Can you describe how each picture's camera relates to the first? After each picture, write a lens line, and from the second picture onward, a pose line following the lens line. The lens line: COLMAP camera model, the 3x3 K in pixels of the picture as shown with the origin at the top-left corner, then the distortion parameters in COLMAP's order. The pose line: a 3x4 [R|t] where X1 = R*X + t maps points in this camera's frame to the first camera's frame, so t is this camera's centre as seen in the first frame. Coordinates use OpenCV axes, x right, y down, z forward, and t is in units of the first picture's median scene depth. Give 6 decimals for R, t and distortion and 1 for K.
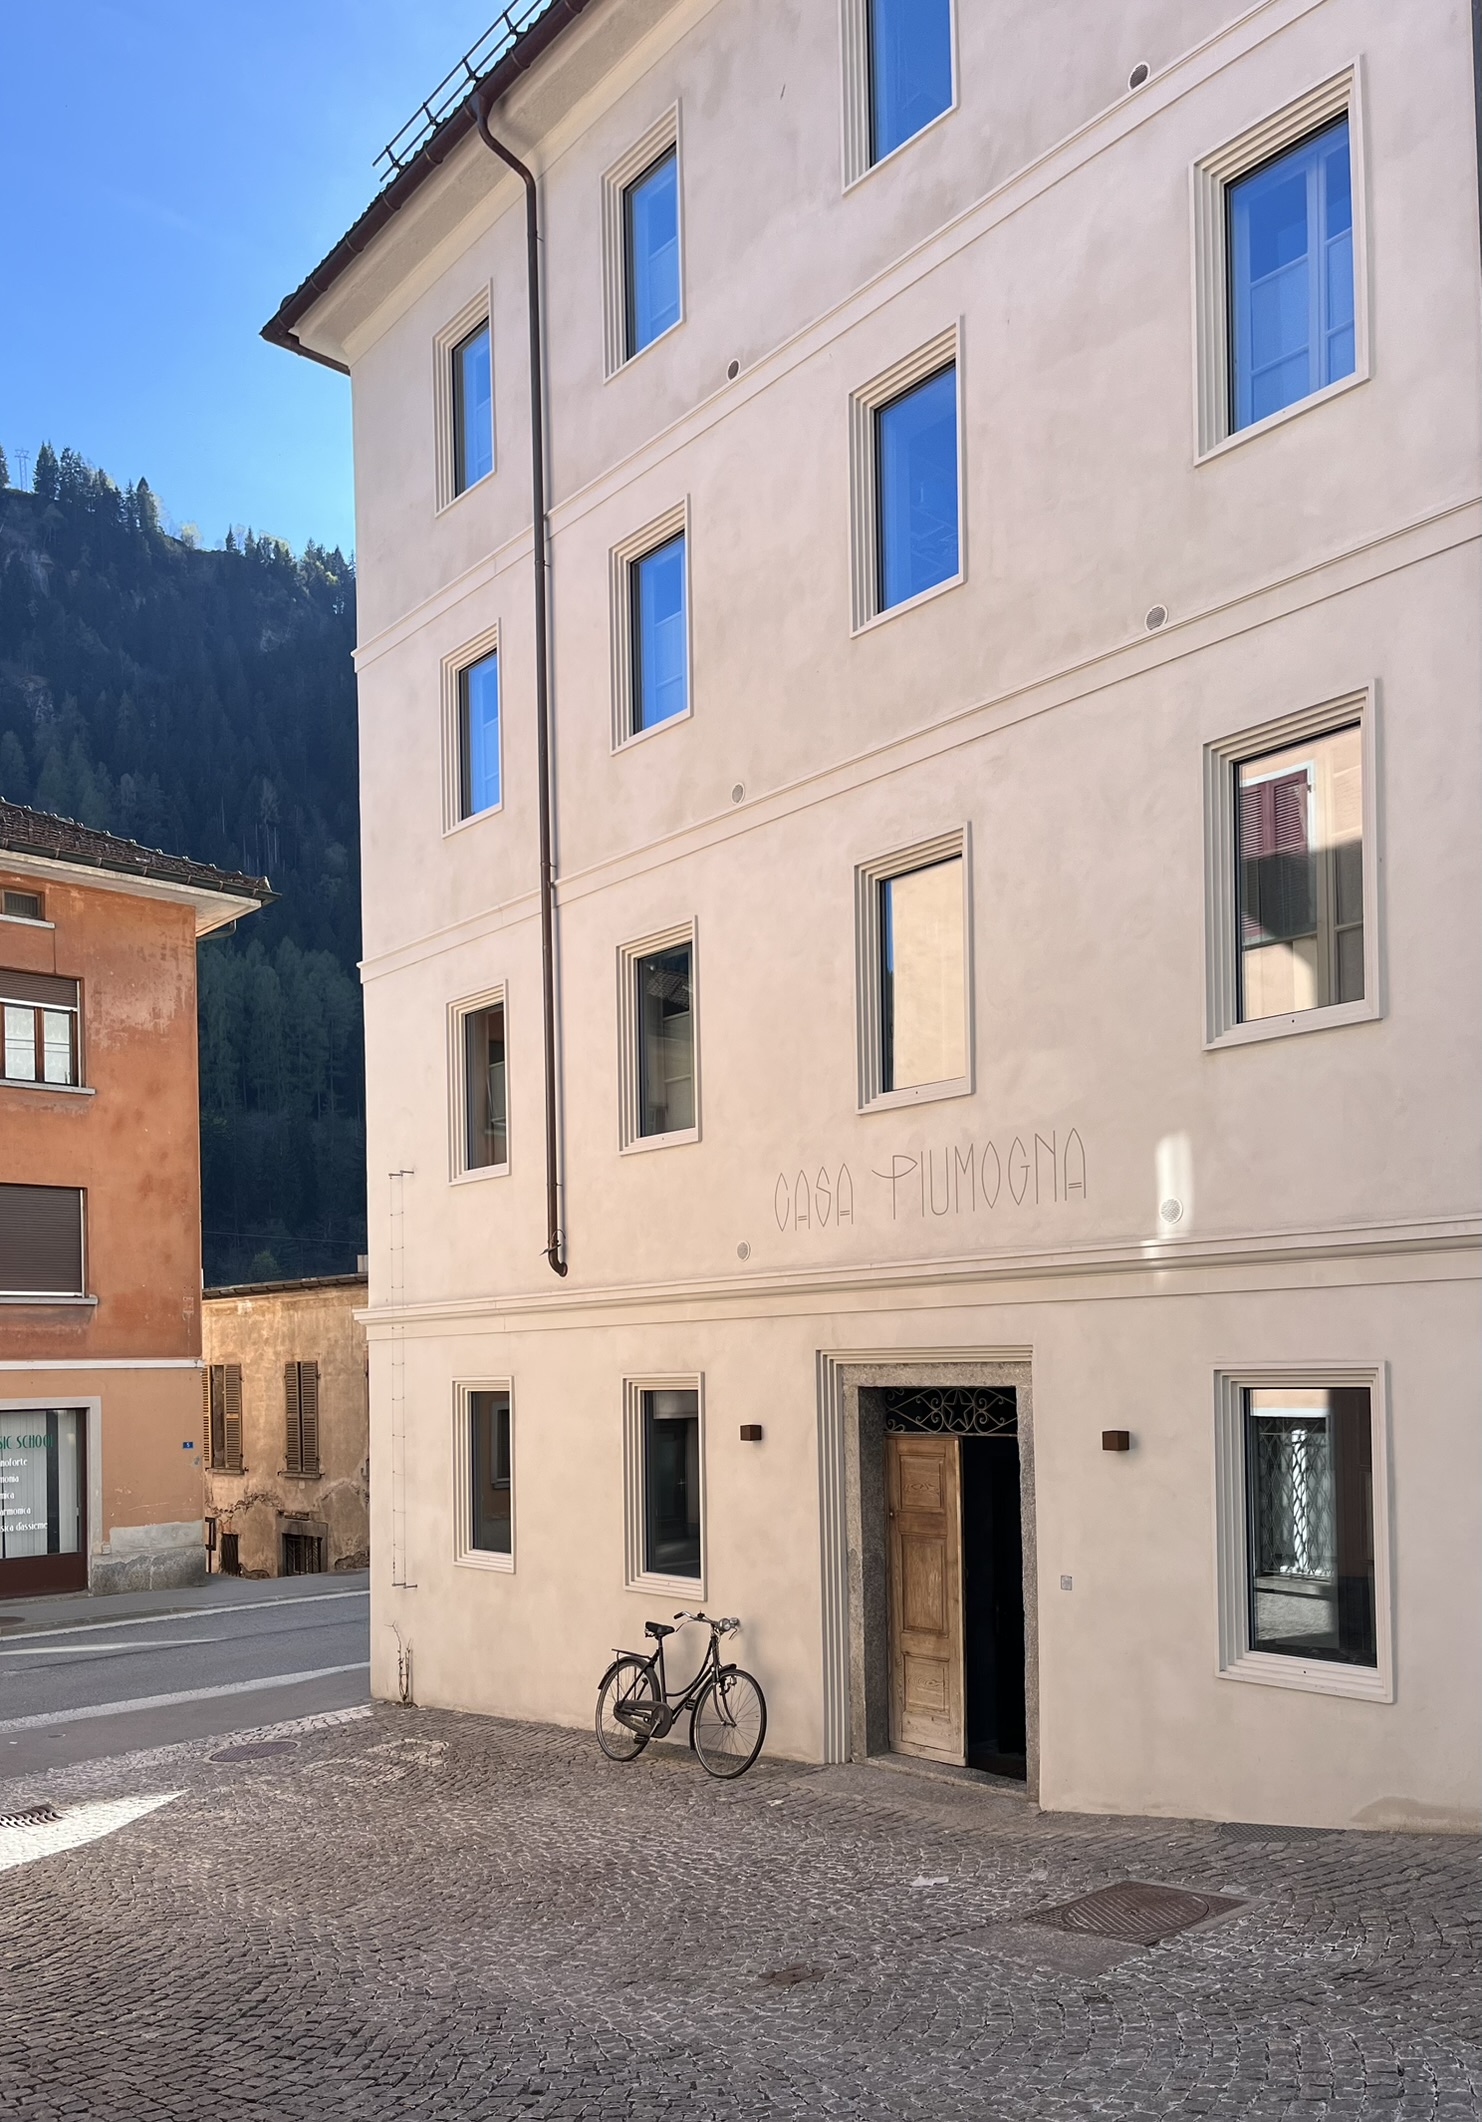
lens RADIAL K [[1528.9, 0, 744.5], [0, 1528.9, 1050.2], [0, 0, 1]] dist [0.002746, 0.000768]
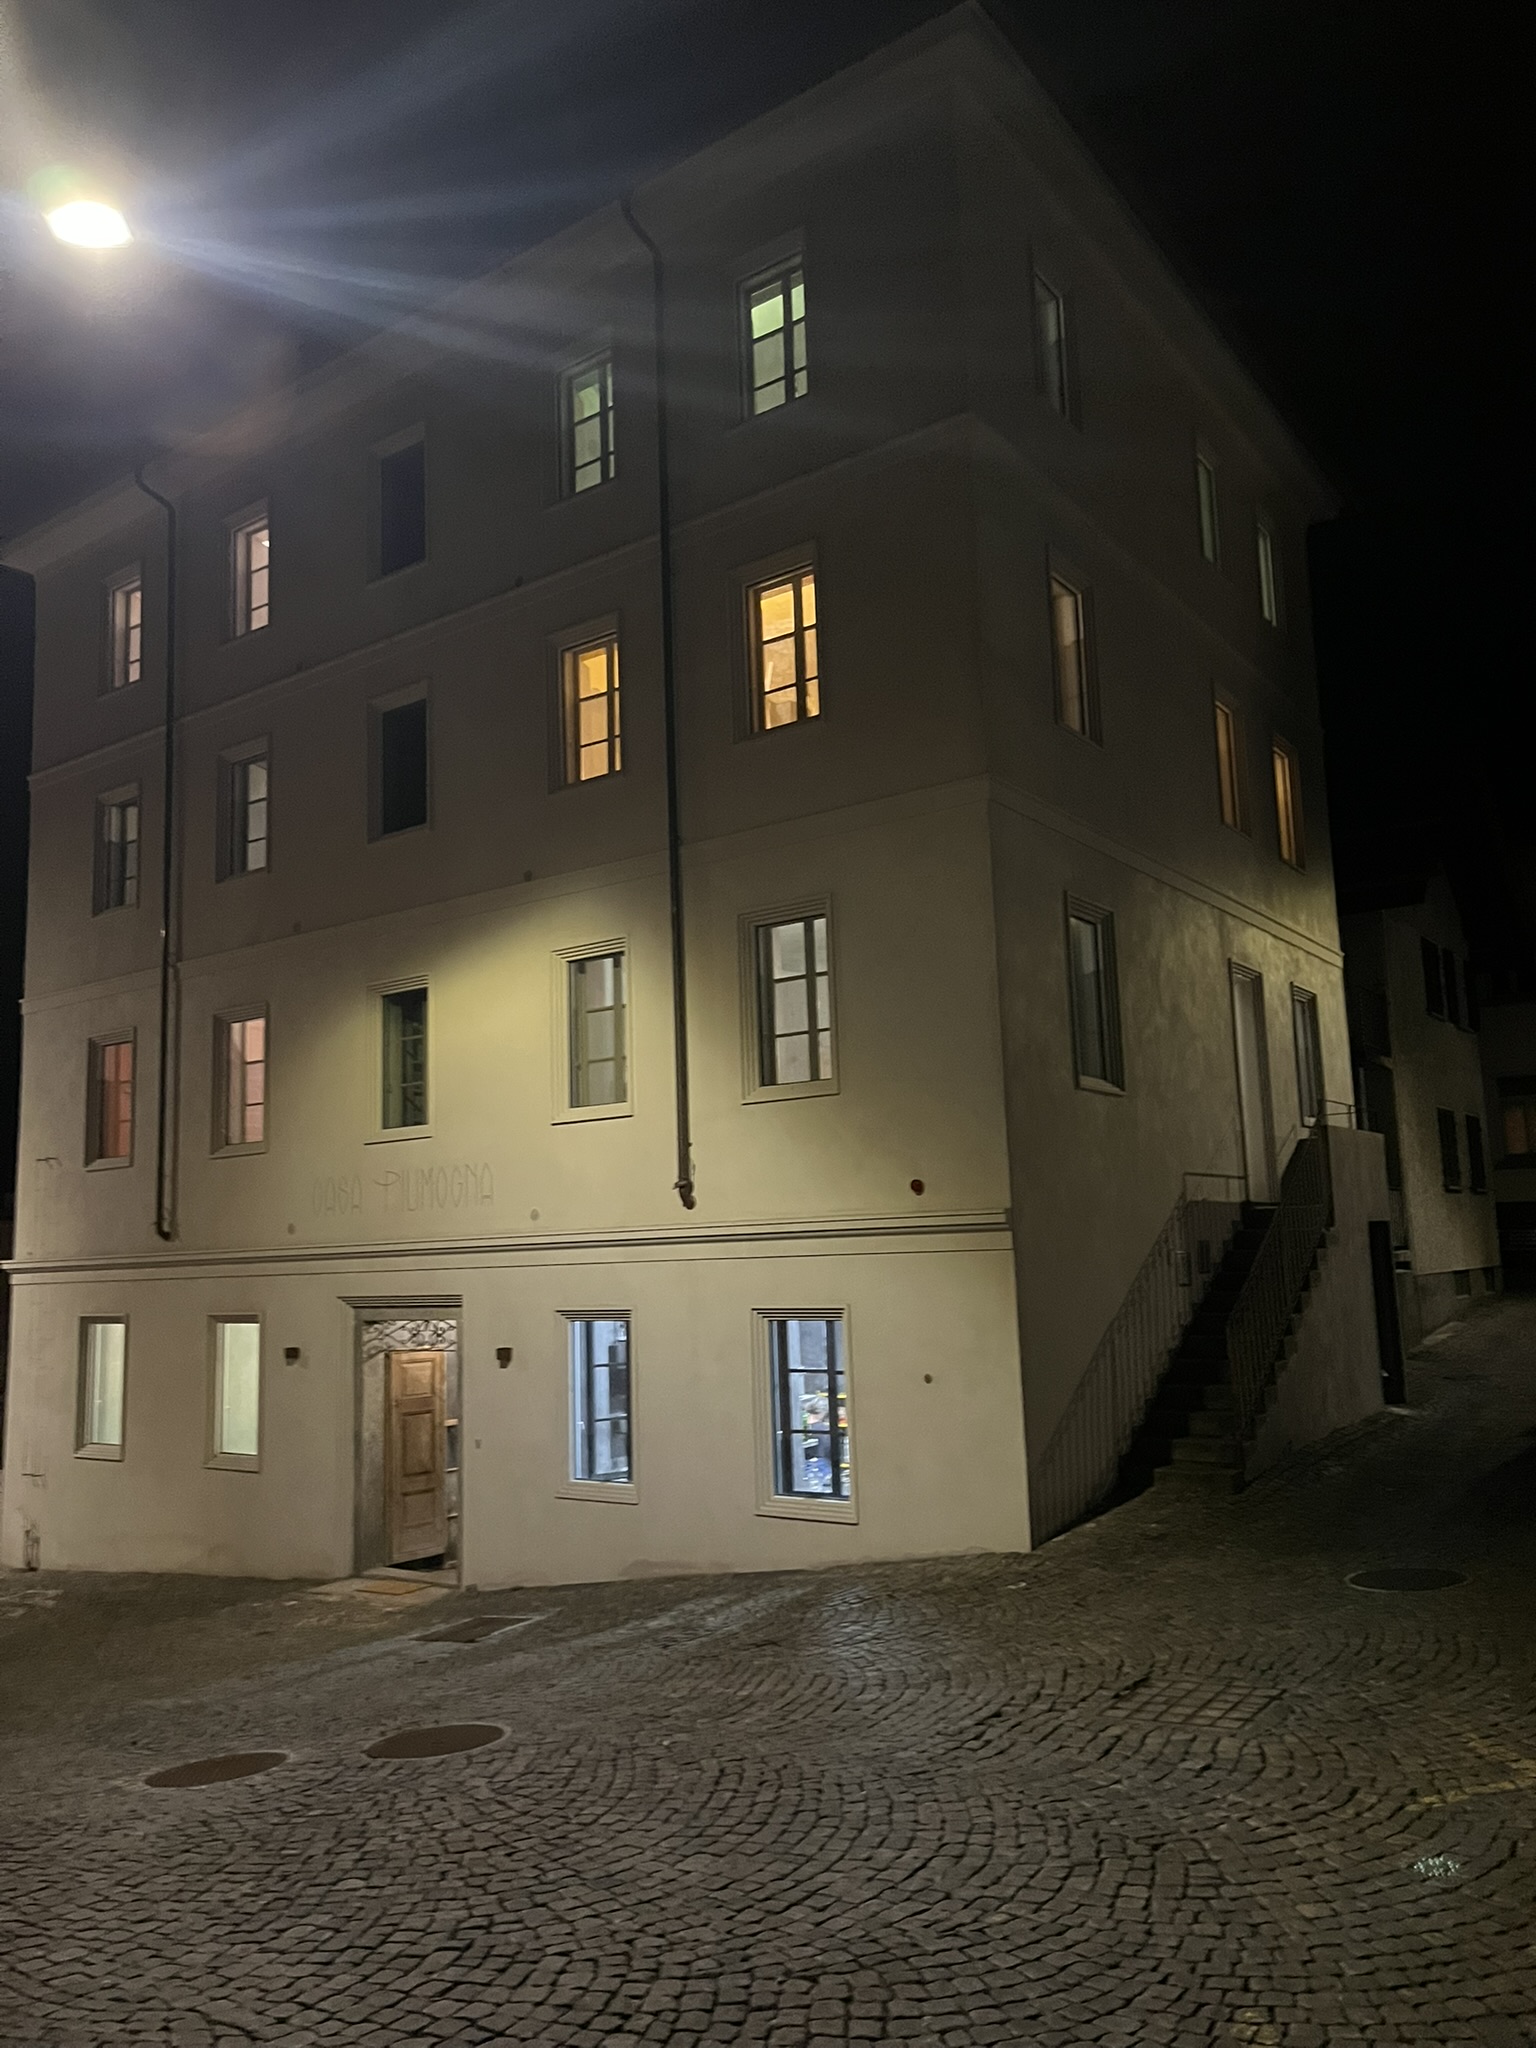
lens RADIAL K [[1545.3, 0, 768.4], [0, 1545.3, 1030.2], [0, 0, 1]] dist [0.062671, -0.102537]
pose [[0.978174, 0.055718, 0.200177, 0.138646], [-0.058974, 0.998206, 0.010337, -0.102414], [-0.199241, -0.021917, 0.979705, -0.558103]]
